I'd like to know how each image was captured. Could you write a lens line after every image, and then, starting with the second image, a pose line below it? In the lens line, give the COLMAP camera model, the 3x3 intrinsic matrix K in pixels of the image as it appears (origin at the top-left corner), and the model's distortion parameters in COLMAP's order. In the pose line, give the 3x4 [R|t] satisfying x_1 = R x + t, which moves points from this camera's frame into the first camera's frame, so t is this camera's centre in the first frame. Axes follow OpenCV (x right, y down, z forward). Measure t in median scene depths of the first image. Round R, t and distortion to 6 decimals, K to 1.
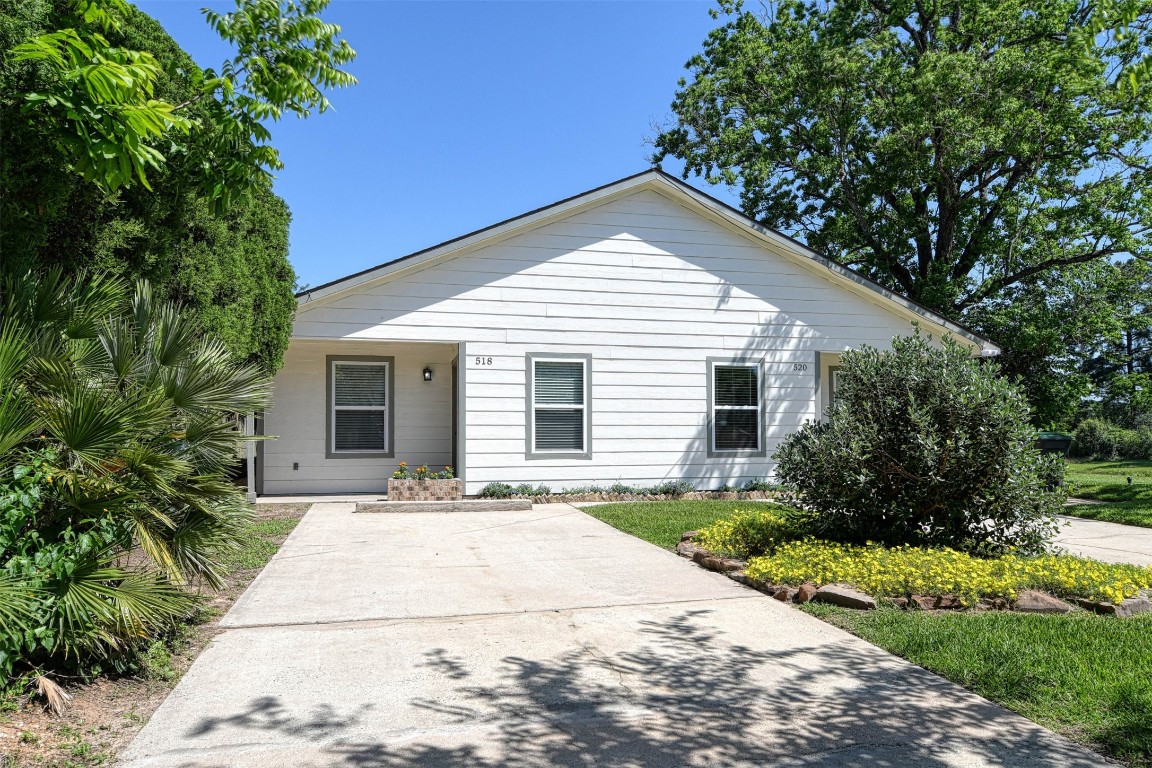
lens RADIAL K [[764.6, 0, 591.5], [0, 764.6, 421.5], [0, 0, 1]] dist [0.004630, 0.000380]
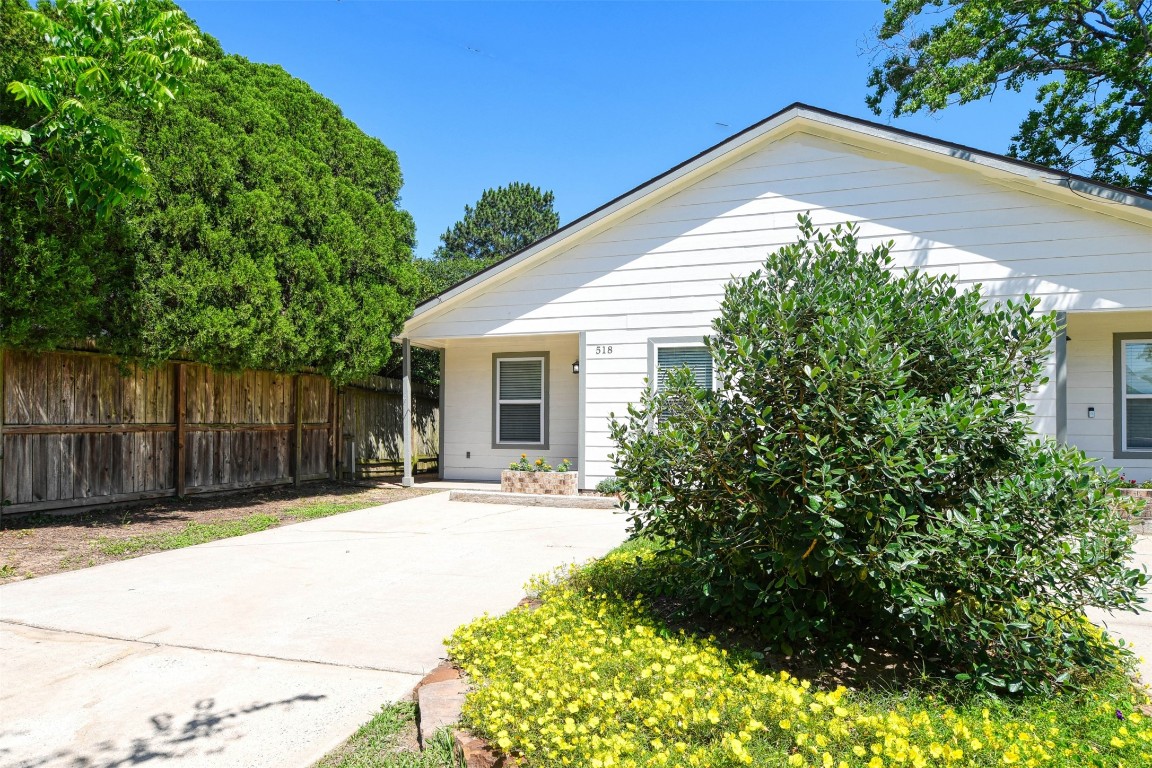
lens RADIAL K [[660.8, 0, 606.5], [0, 660.8, 425.8], [0, 0, 1]] dist [0.017273, 0.000866]
pose [[0.856013, 0.002907, -0.516946, 0.277576], [0.003334, 0.999932, 0.011143, 0.006252], [0.516943, -0.011262, 0.855945, 0.281890]]
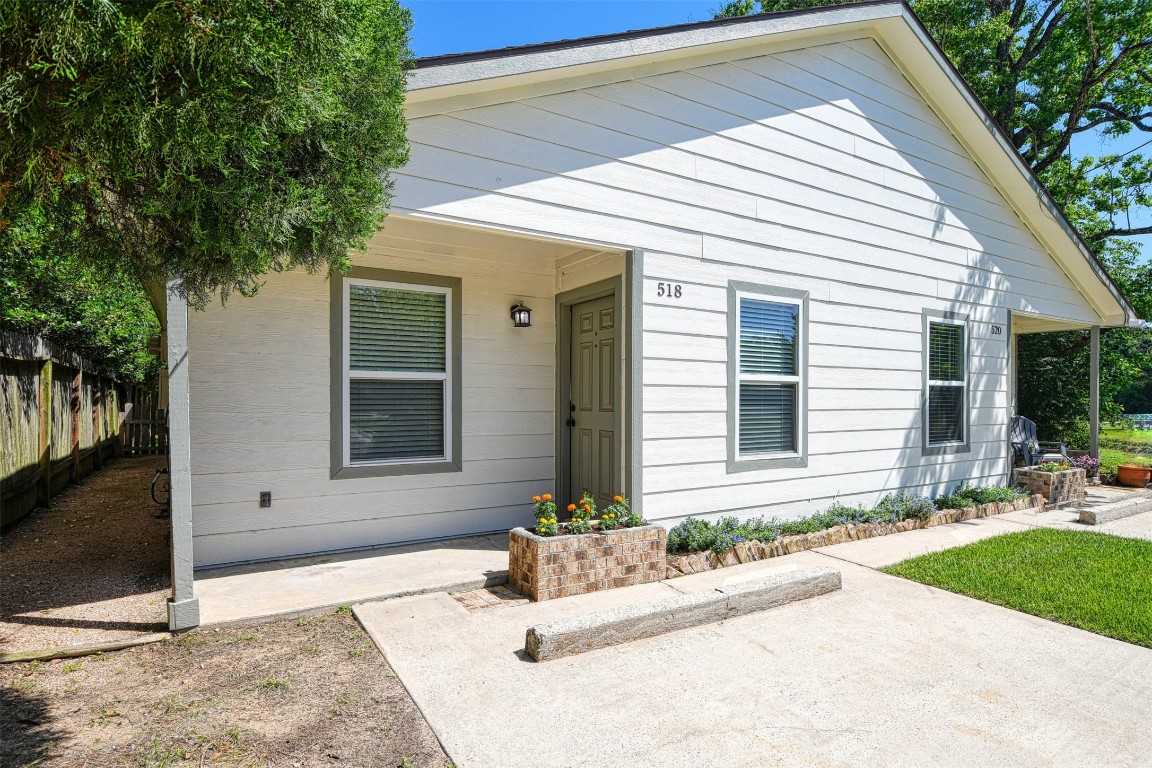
lens RADIAL K [[610.5, 0, 585.8], [0, 610.5, 404.4], [0, 0, 1]] dist [0.002935, -0.000003]
pose [[0.959000, 0.002454, 0.283396, -0.302924], [-0.010662, 0.999567, 0.027425, -0.011012], [-0.283206, -0.029322, 0.958611, 0.586692]]
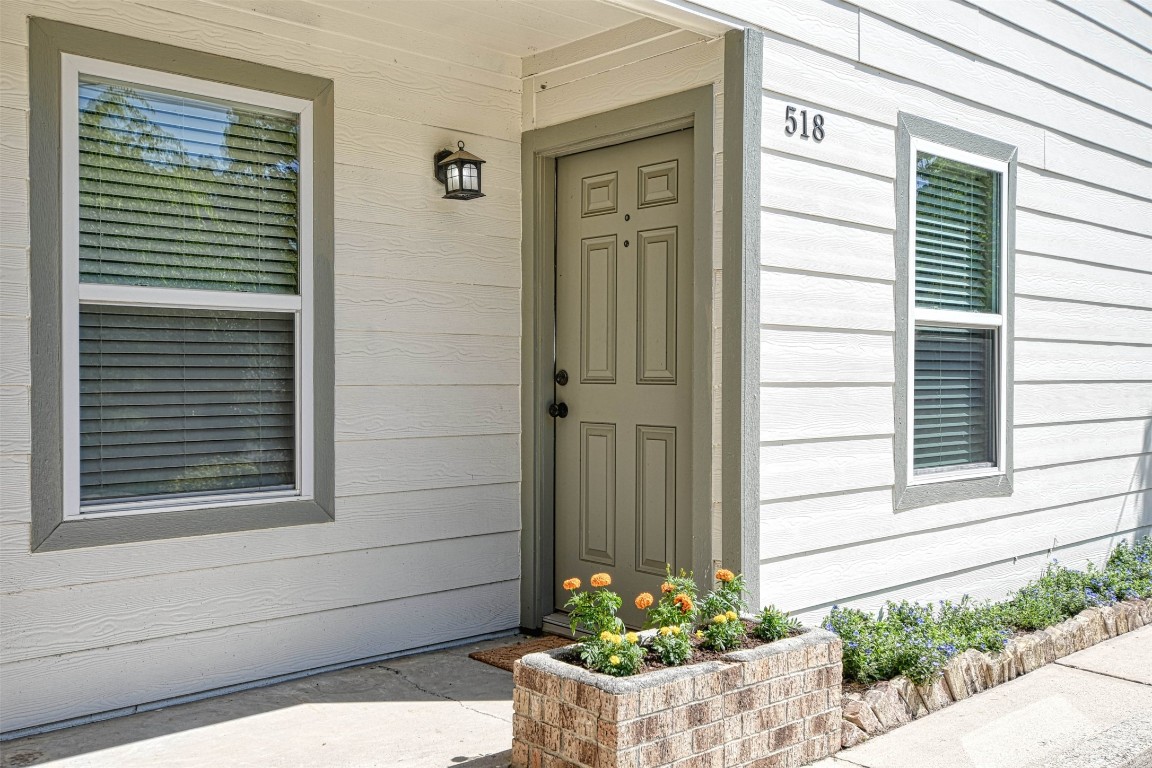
lens RADIAL K [[1084.1, 0, 579.8], [0, 1084.1, 385.8], [0, 0, 1]] dist [0.028870, 0.000000]
pose [[0.889594, -0.000324, 0.456752, -0.351266], [-0.014722, 0.999460, 0.029382, -0.003973], [-0.456515, -0.032863, 0.889109, 0.690477]]
